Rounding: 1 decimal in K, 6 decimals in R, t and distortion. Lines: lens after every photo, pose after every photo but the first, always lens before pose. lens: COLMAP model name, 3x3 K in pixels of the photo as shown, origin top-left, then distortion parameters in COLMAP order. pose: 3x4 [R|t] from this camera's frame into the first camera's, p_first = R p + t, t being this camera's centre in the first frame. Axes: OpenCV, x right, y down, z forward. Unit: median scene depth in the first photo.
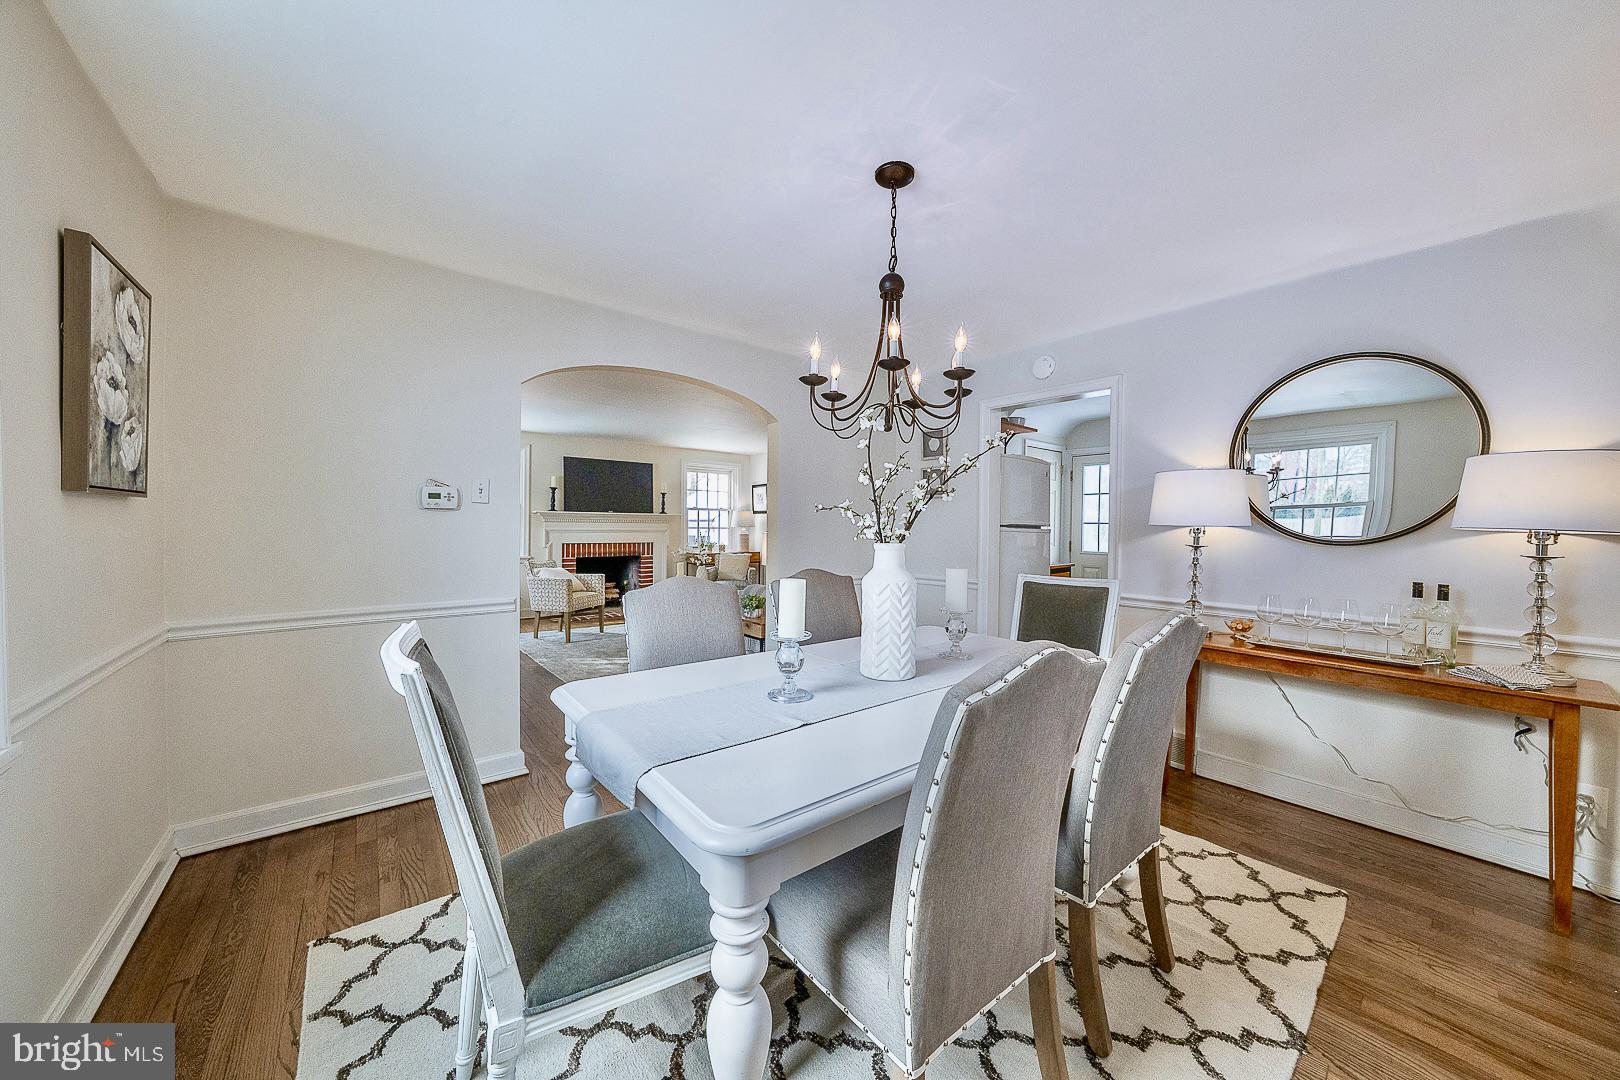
lens RADIAL K [[556.0, 0, 809.8], [0, 556.0, 525.4], [0, 0, 1]] dist [-0.011309, 0.000518]
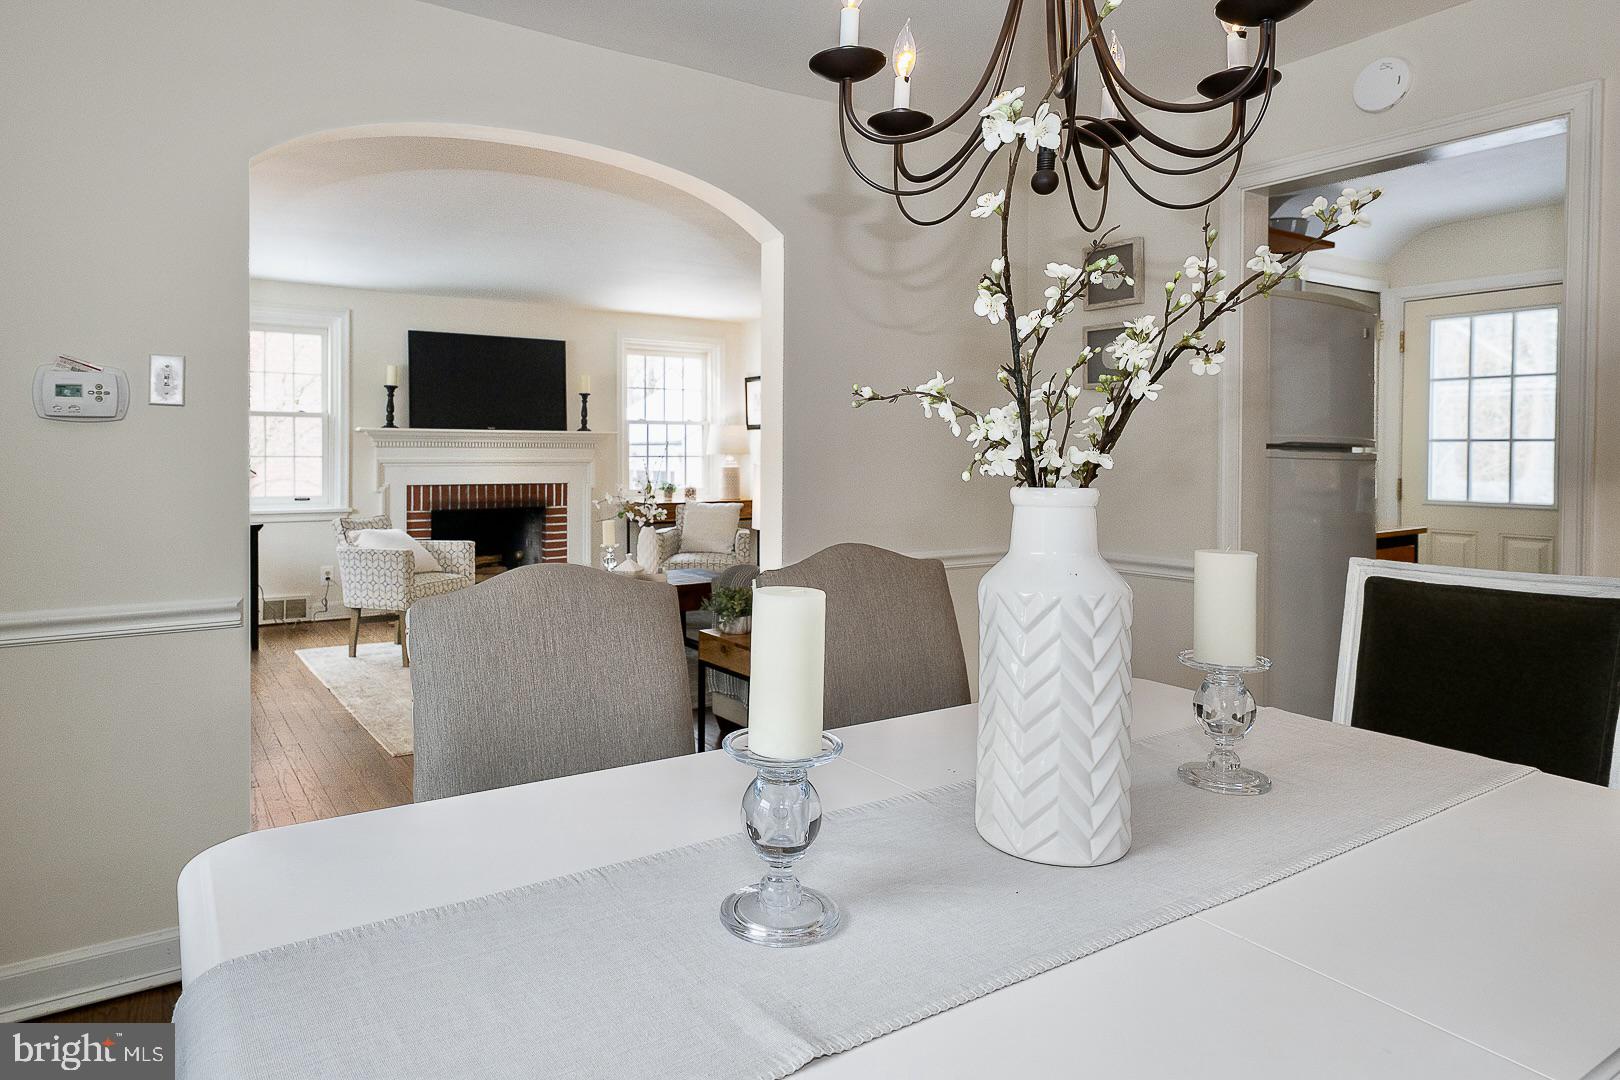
lens RADIAL K [[956.1, 0, 744.7], [0, 956.1, 459.8], [0, 0, 1]] dist [0.008223, 0.001444]
pose [[0.993576, -0.005206, -0.113043, 0.006330], [0.006073, 0.999955, 0.007324, 0.005024], [0.113000, -0.007964, 0.993563, 0.227515]]
